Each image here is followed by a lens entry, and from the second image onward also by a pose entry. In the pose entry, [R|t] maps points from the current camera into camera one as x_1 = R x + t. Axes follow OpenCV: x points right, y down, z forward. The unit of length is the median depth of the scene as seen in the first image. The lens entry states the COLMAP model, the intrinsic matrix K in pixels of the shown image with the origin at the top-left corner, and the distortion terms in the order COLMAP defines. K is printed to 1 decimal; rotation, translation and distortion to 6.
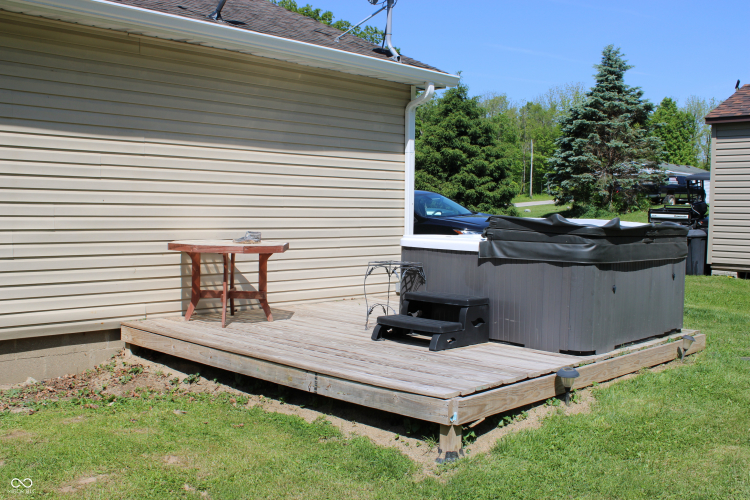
lens RADIAL K [[794.7, 0, 375.2], [0, 794.7, 249.8], [0, 0, 1]] dist [-0.114109, 0.000000]
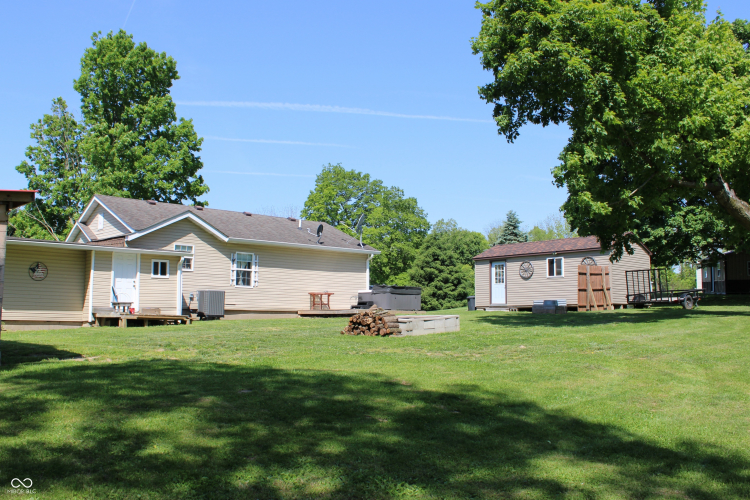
lens RADIAL K [[629.6, 0, 375.3], [0, 629.6, 250.2], [0, 0, 1]] dist [-0.012544, -0.002428]
pose [[0.998372, -0.019163, -0.053724, 0.052326], [0.010682, 0.988028, -0.153904, 0.049678], [0.056030, 0.153080, 0.986624, -0.416820]]
